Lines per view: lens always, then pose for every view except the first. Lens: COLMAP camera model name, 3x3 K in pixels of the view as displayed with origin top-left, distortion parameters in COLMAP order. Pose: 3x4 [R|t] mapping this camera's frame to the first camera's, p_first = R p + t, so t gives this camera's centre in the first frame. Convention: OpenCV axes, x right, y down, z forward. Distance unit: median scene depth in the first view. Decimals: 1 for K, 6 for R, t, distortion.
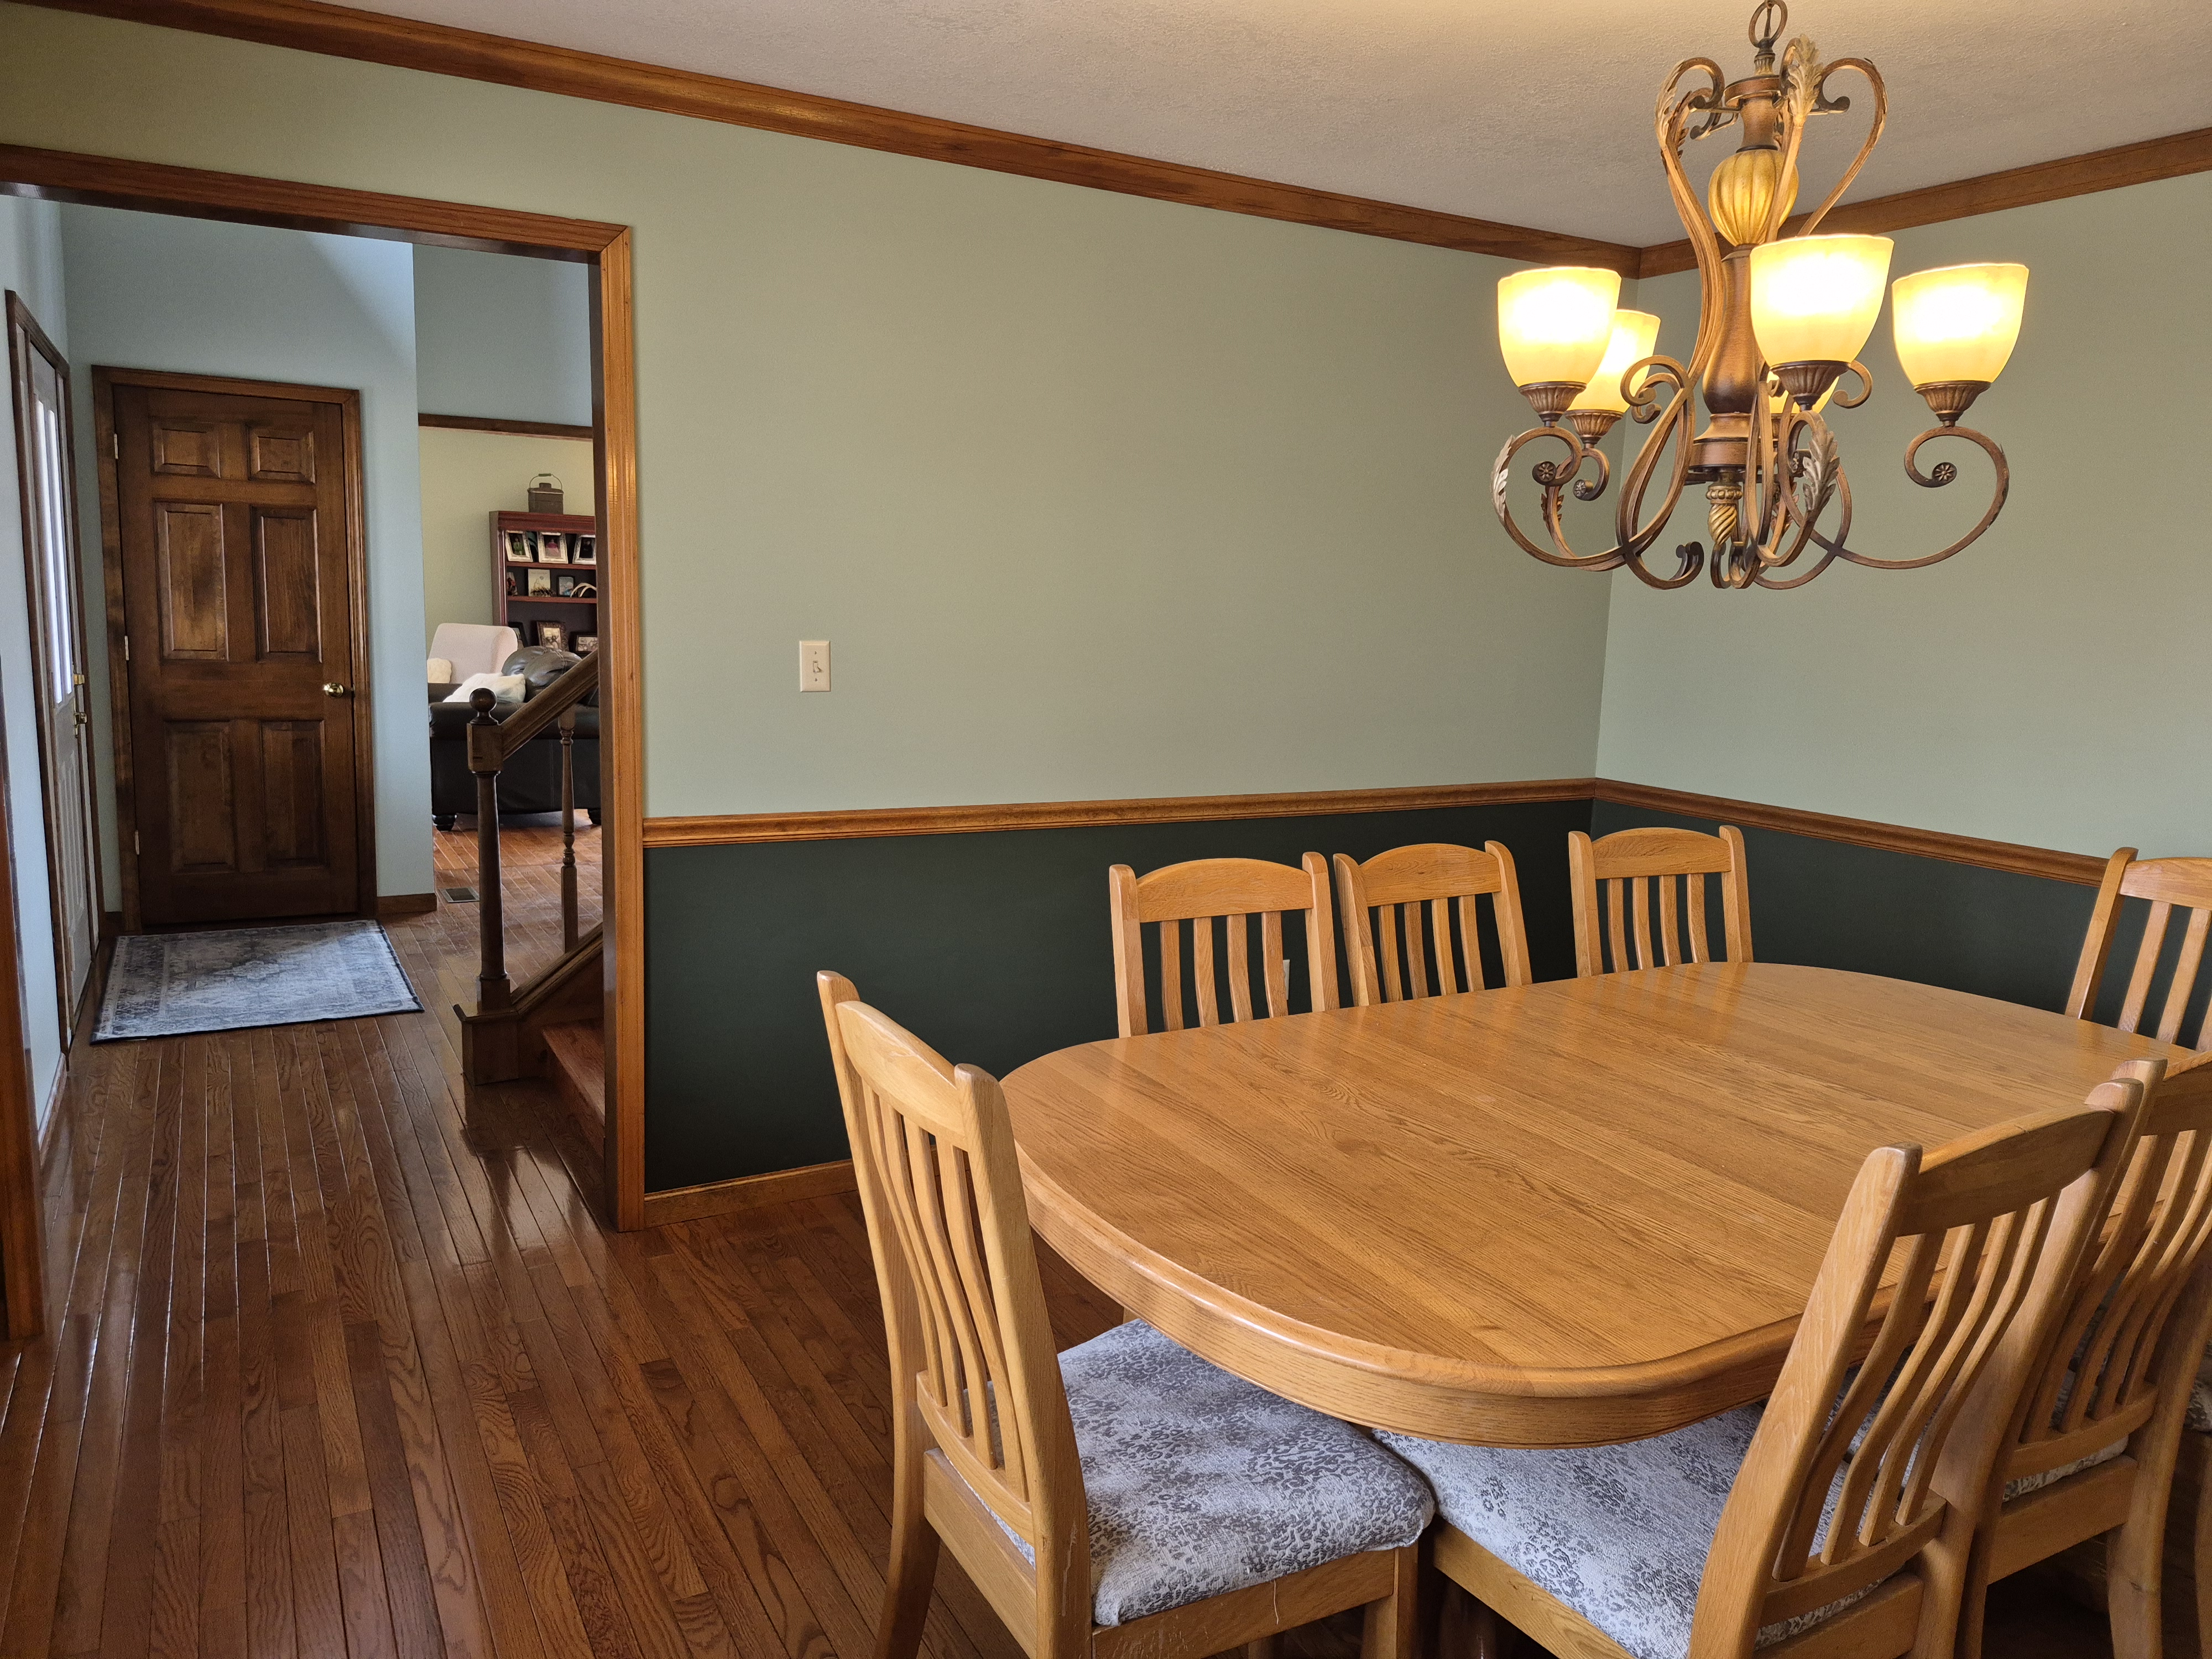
lens RADIAL K [[1526.1, 0, 1093.8], [0, 1526.1, 852.1], [0, 0, 1]] dist [0.027904, -0.044271]
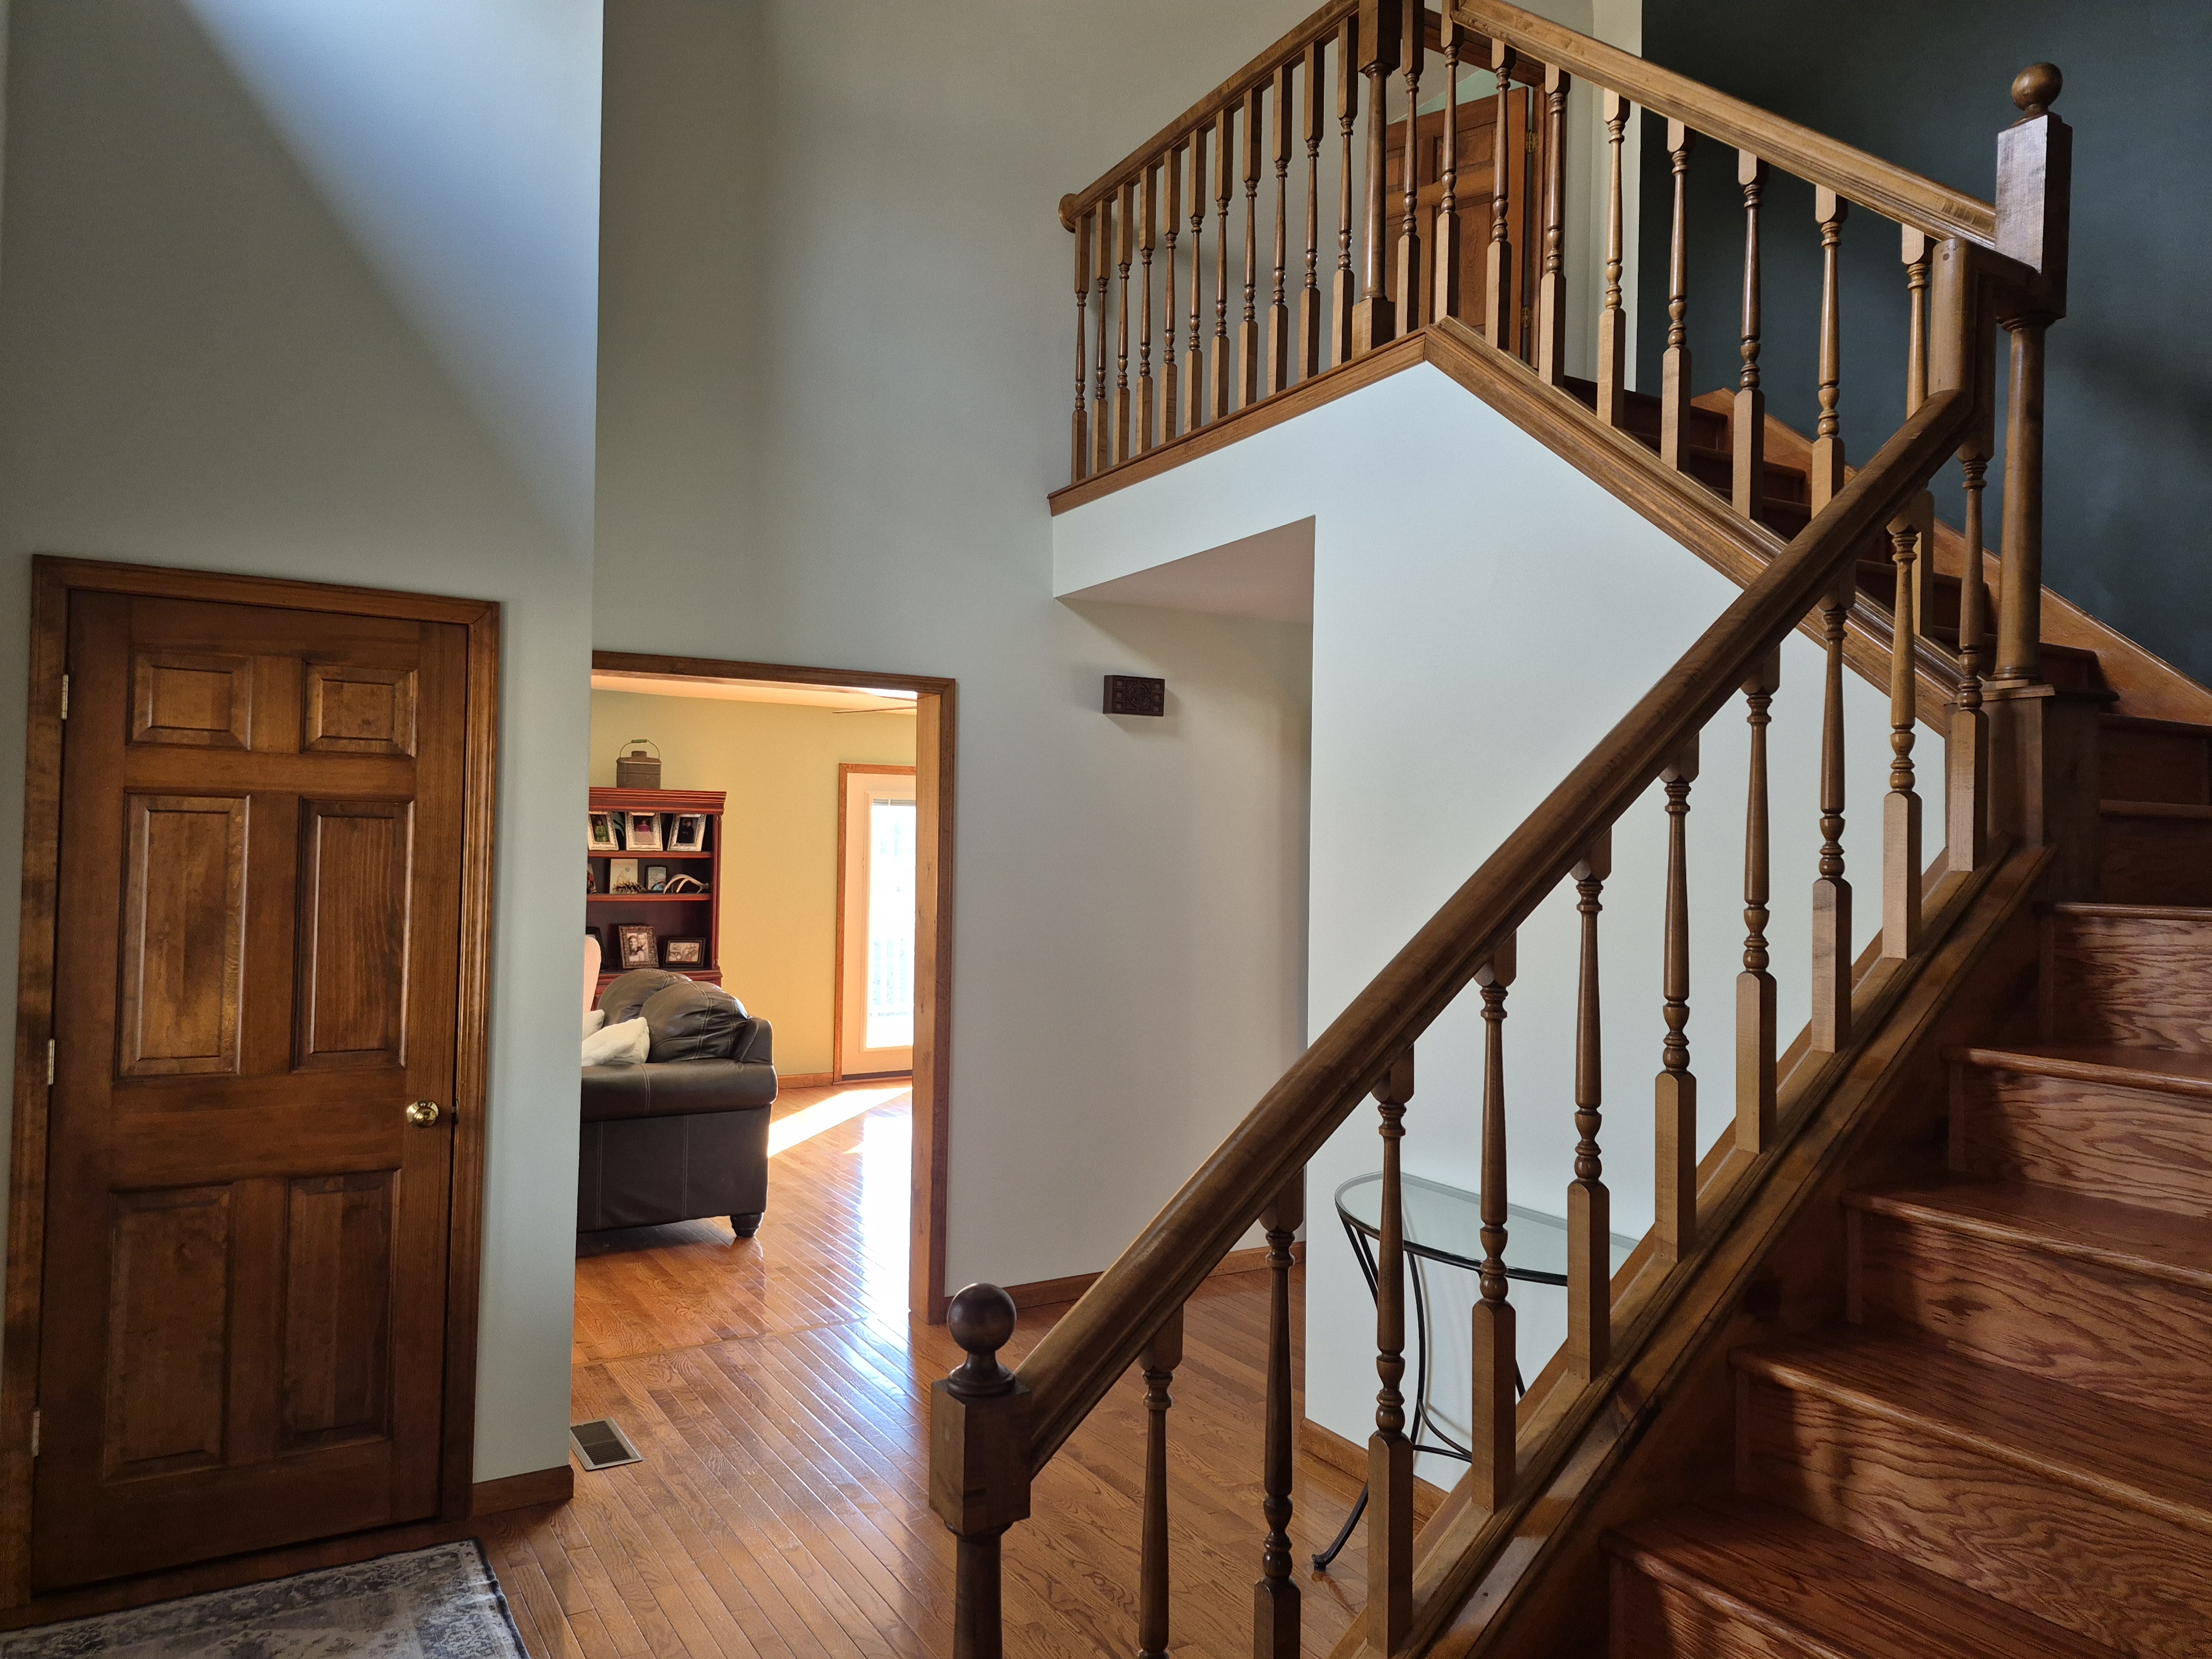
lens RADIAL K [[1526.1, 0, 1114.2], [0, 1526.1, 828.0], [0, 0, 1]] dist [0.027904, -0.044271]
pose [[0.999346, -0.018388, 0.031151, -0.262577], [0.023698, 0.983430, -0.179730, -0.103872], [-0.027330, 0.180351, 0.983223, 0.428742]]
